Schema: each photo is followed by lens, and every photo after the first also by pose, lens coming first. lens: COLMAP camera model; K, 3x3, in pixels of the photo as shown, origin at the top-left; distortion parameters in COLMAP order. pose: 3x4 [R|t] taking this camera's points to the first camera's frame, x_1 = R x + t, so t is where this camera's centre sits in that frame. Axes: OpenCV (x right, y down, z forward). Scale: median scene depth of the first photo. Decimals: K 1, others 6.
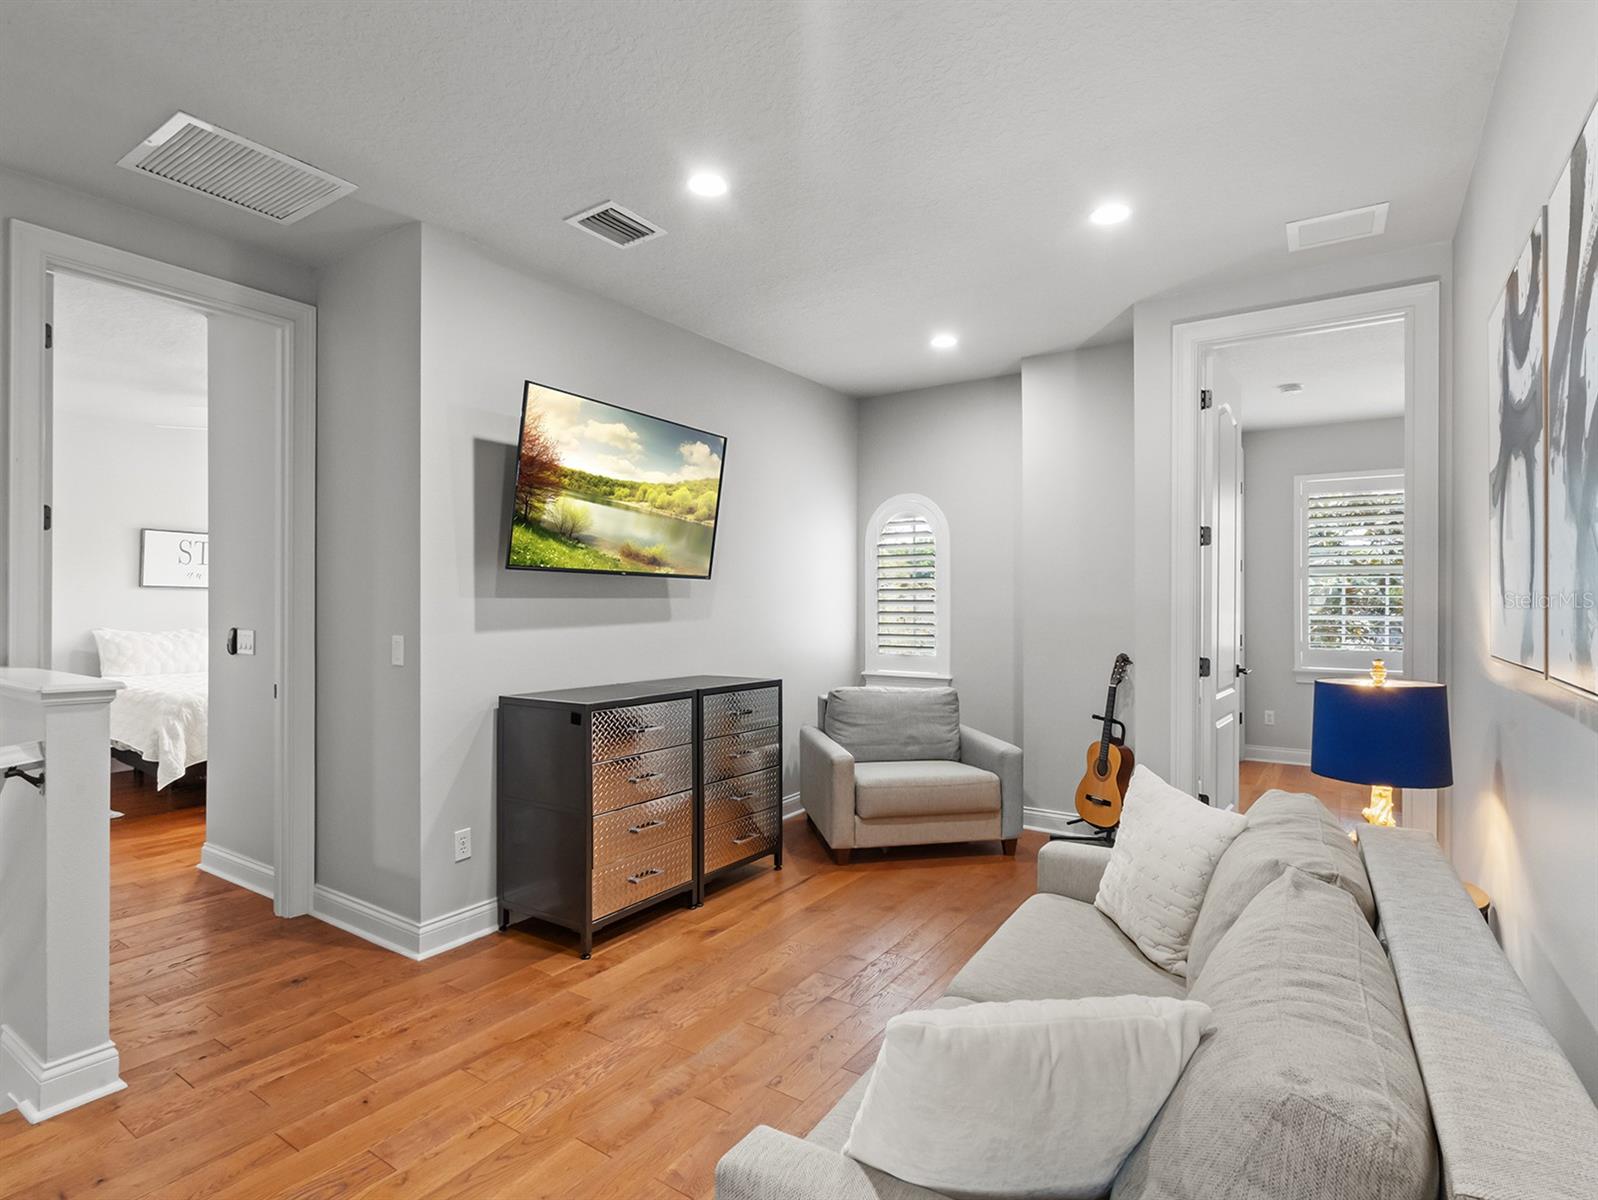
lens RADIAL K [[821.5, 0, 801.4], [0, 821.5, 598.3], [0, 0, 1]] dist [-0.009392, 0.000691]
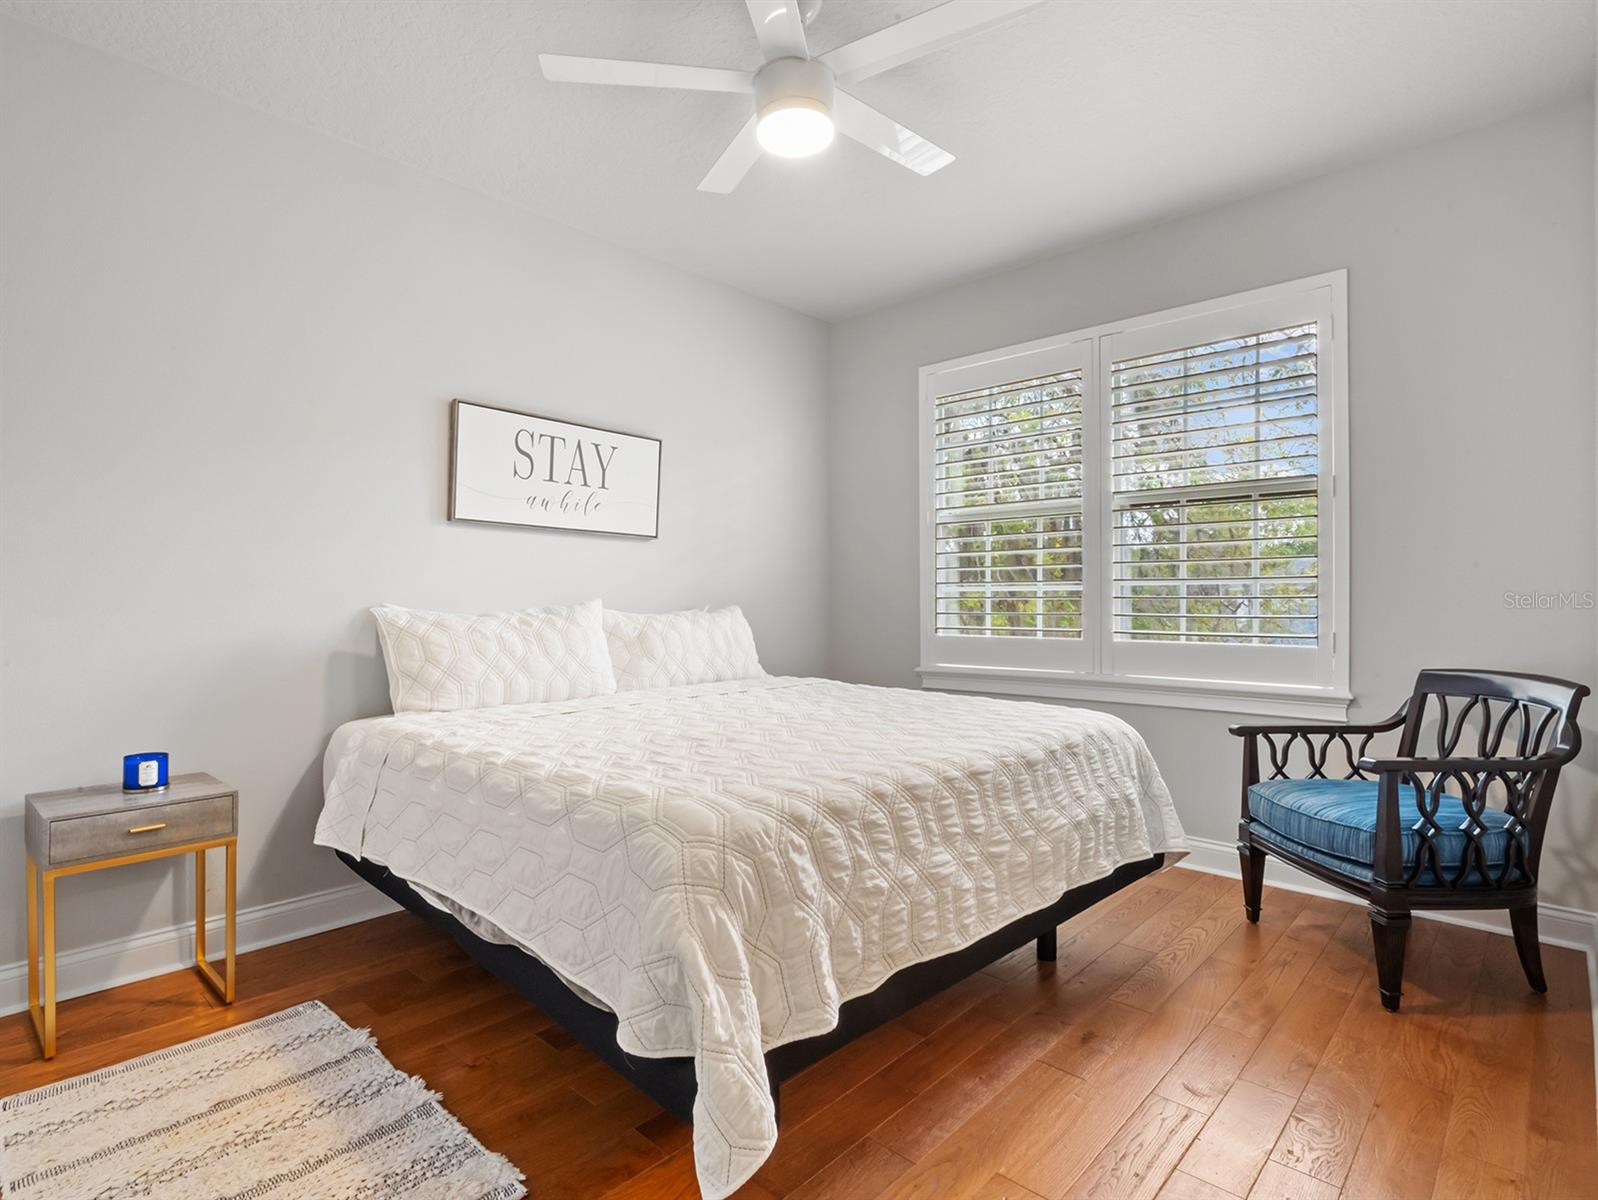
lens RADIAL K [[821.5, 0, 794.2], [0, 821.5, 598.4], [0, 0, 1]] dist [-0.009392, 0.000691]
pose [[0.987882, 0.002346, -0.155189, -0.560574], [-0.002615, 0.999995, -0.001527, 0.034189], [0.155185, 0.001915, 0.987884, 0.580898]]
